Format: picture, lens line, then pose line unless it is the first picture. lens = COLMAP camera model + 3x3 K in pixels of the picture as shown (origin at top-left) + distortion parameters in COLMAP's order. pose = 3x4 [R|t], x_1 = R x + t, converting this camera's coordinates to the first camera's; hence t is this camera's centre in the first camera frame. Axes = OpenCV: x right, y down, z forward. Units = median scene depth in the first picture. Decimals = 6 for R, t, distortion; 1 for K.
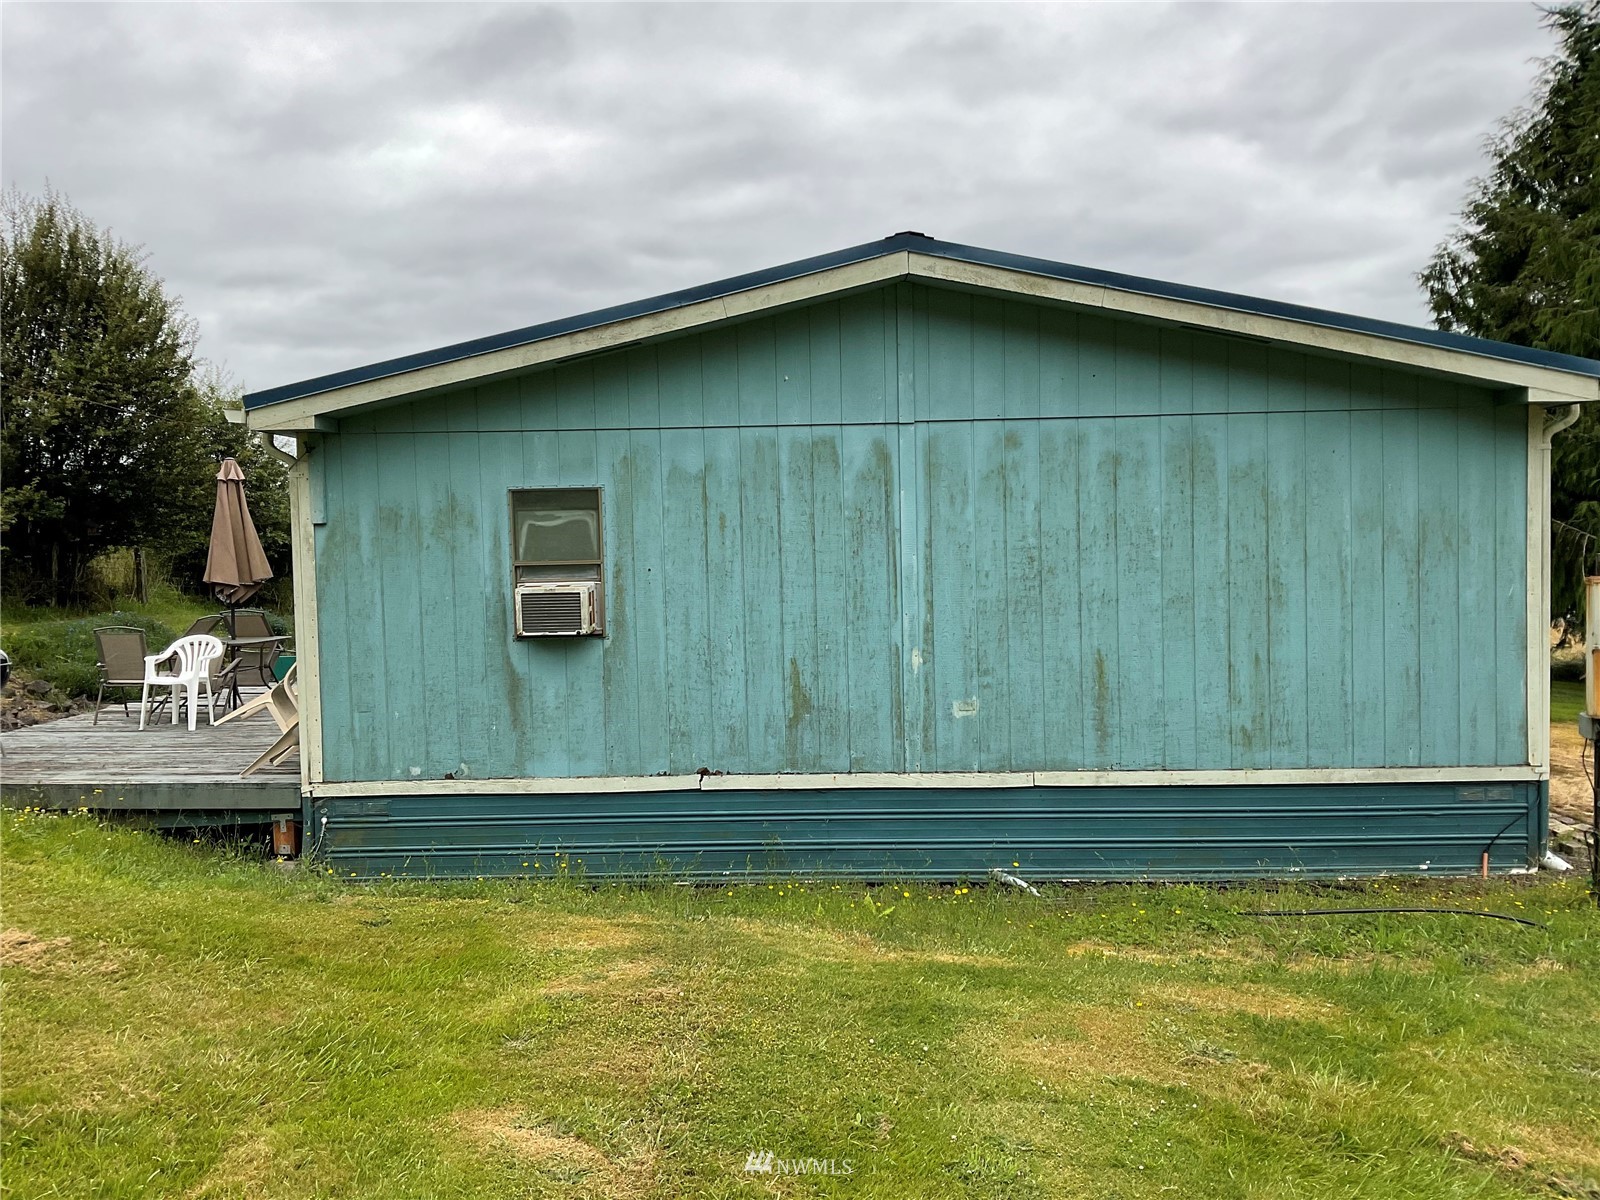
lens RADIAL K [[1334.5, 0, 802.8], [0, 1334.5, 597.2], [0, 0, 1]] dist [0.074170, -0.090923]
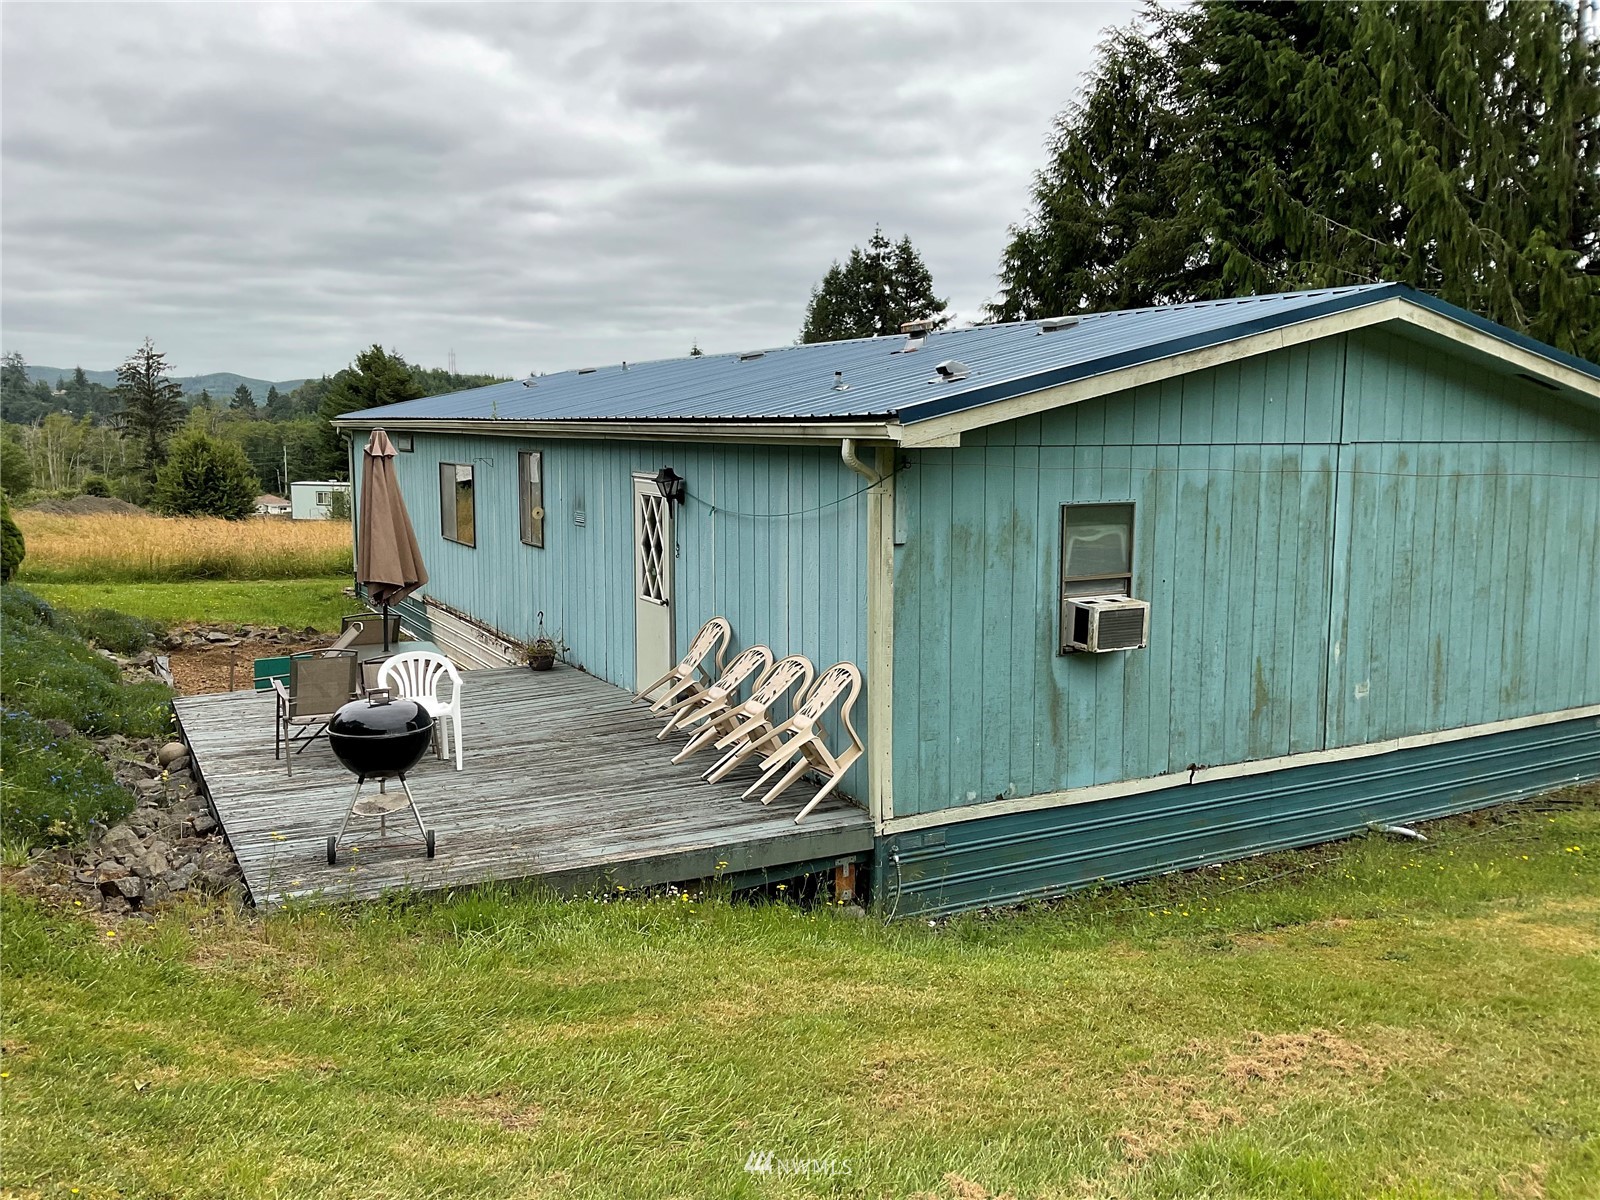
lens RADIAL K [[1334.5, 0, 796.3], [0, 1334.5, 596.5], [0, 0, 1]] dist [0.074170, -0.090923]
pose [[0.859709, -0.041511, 0.509094, -0.894386], [0.005559, 0.997394, 0.071938, -0.085238], [-0.510754, -0.059016, 0.857699, 0.249214]]
